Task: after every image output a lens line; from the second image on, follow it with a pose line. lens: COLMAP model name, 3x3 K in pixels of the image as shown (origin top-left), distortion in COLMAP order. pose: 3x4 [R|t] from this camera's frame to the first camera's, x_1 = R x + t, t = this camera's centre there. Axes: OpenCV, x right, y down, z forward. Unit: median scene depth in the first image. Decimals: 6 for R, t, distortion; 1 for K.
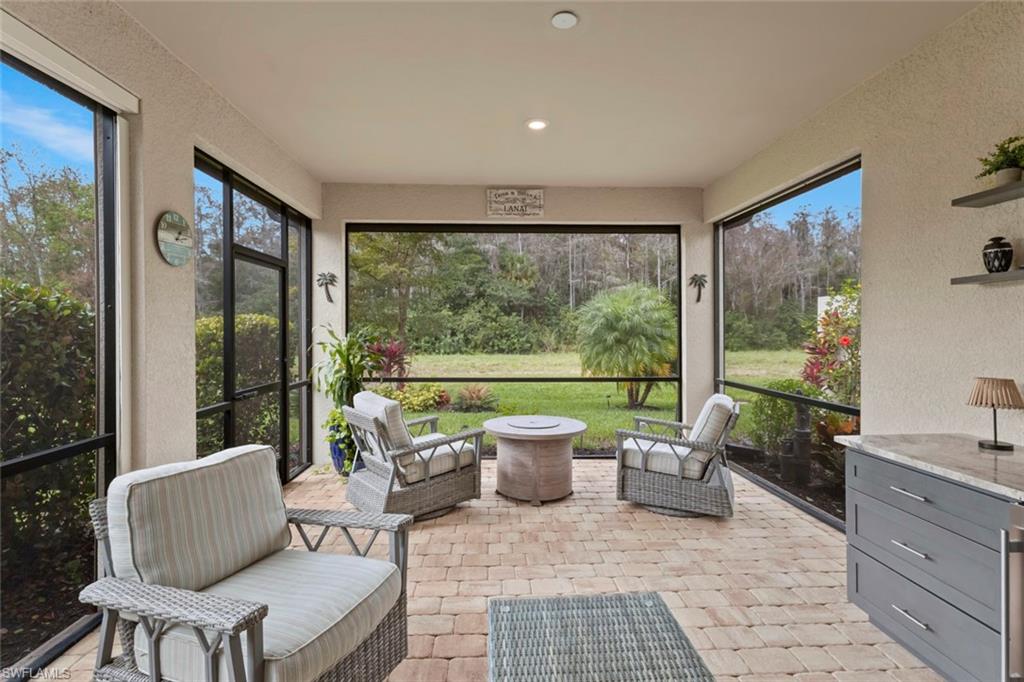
lens RADIAL K [[473.5, 0, 509.9], [0, 473.5, 334.3], [0, 0, 1]] dist [0.002015, 0.001212]
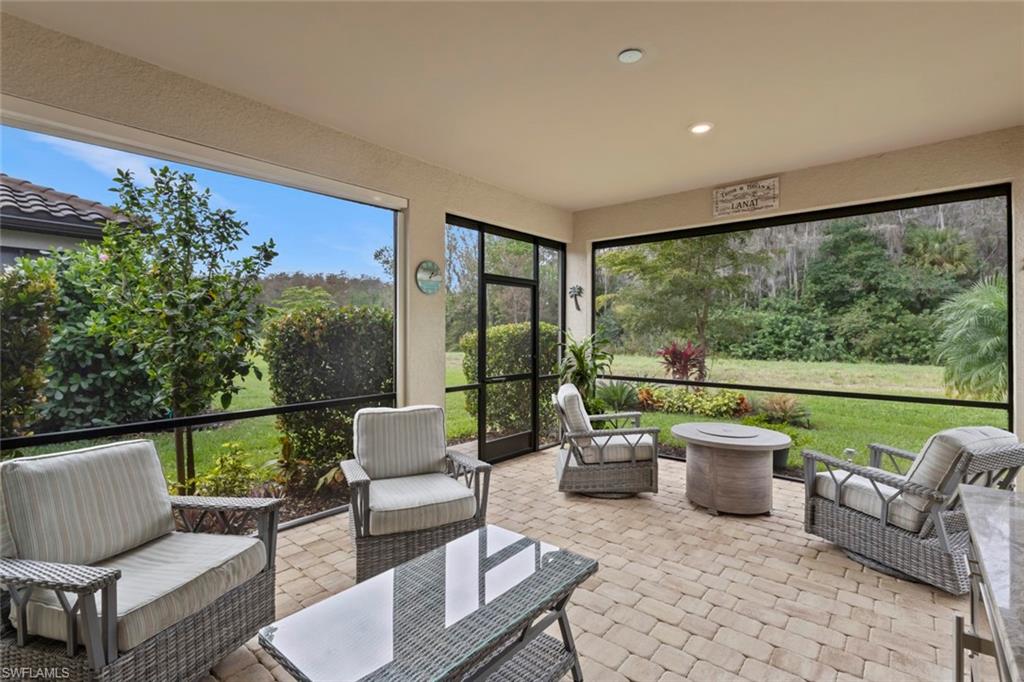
lens RADIAL K [[473.5, 0, 509.9], [0, 473.5, 334.3], [0, 0, 1]] dist [0.002015, 0.001212]
pose [[0.731019, 0.004488, -0.682342, 0.360057], [-0.007808, 0.999968, -0.001787, -0.003518], [0.682312, 0.006634, 0.731031, 0.000210]]
